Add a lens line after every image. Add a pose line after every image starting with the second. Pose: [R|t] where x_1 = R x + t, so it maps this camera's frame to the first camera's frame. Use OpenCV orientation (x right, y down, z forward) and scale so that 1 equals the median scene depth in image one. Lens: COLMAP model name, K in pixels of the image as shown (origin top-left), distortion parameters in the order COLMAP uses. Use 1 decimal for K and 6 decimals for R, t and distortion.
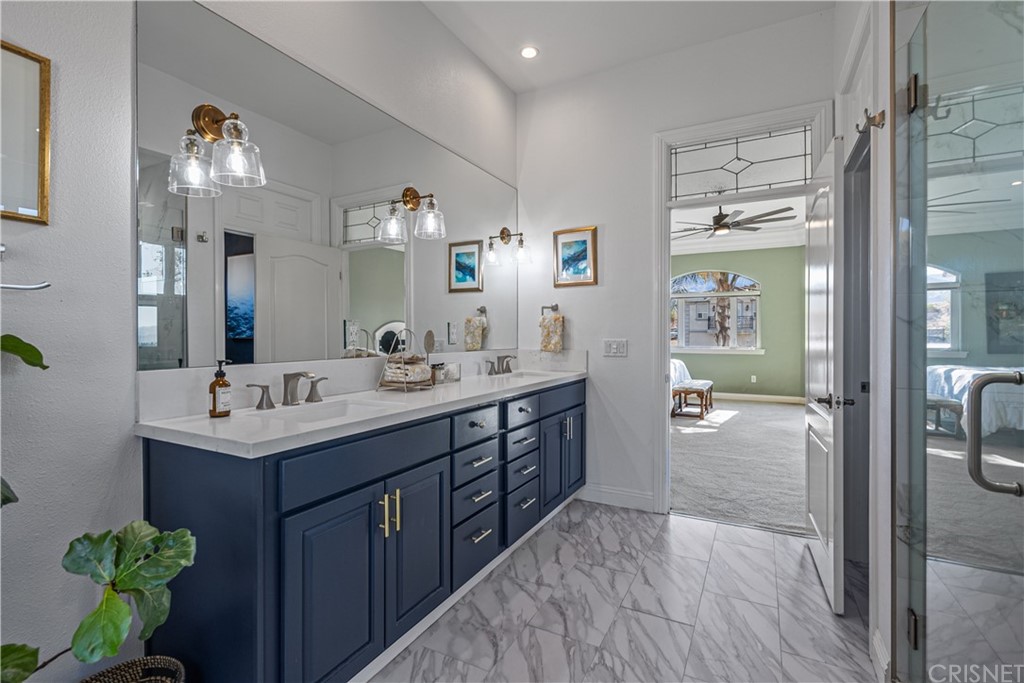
lens RADIAL K [[467.1, 0, 508.9], [0, 467.1, 334.4], [0, 0, 1]] dist [0.000890, 0.000338]
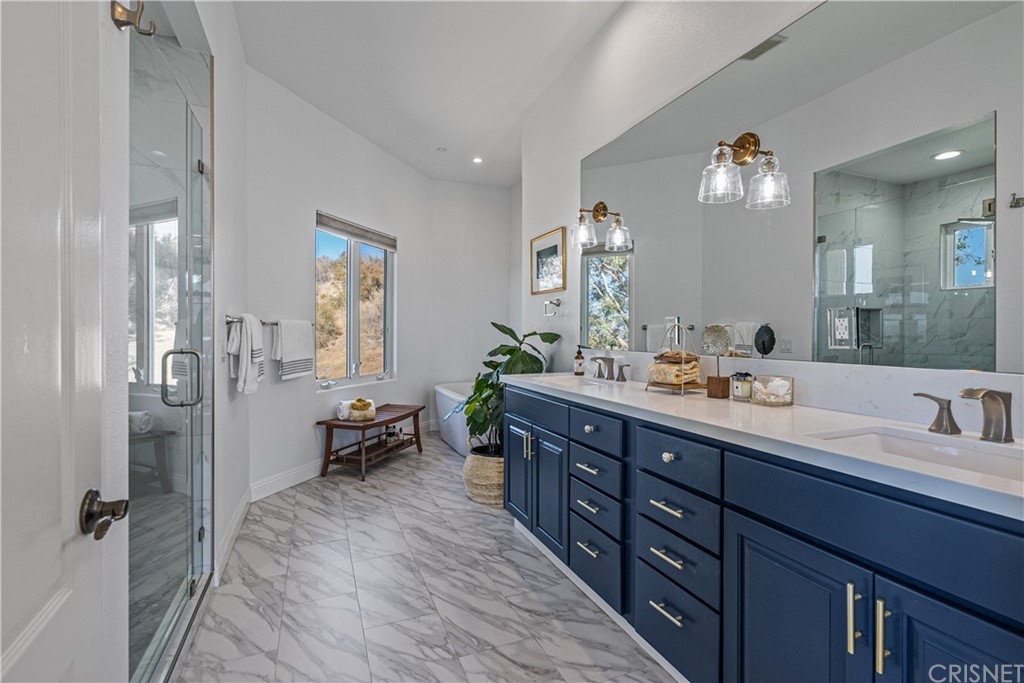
lens RADIAL K [[467.1, 0, 508.9], [0, 467.1, 334.4], [0, 0, 1]] dist [0.000890, 0.000338]
pose [[-0.630702, 0.002449, -0.776021, 0.676605], [-0.000473, 0.999994, 0.003541, 0.004664], [0.776025, 0.002600, -0.630697, 1.311757]]
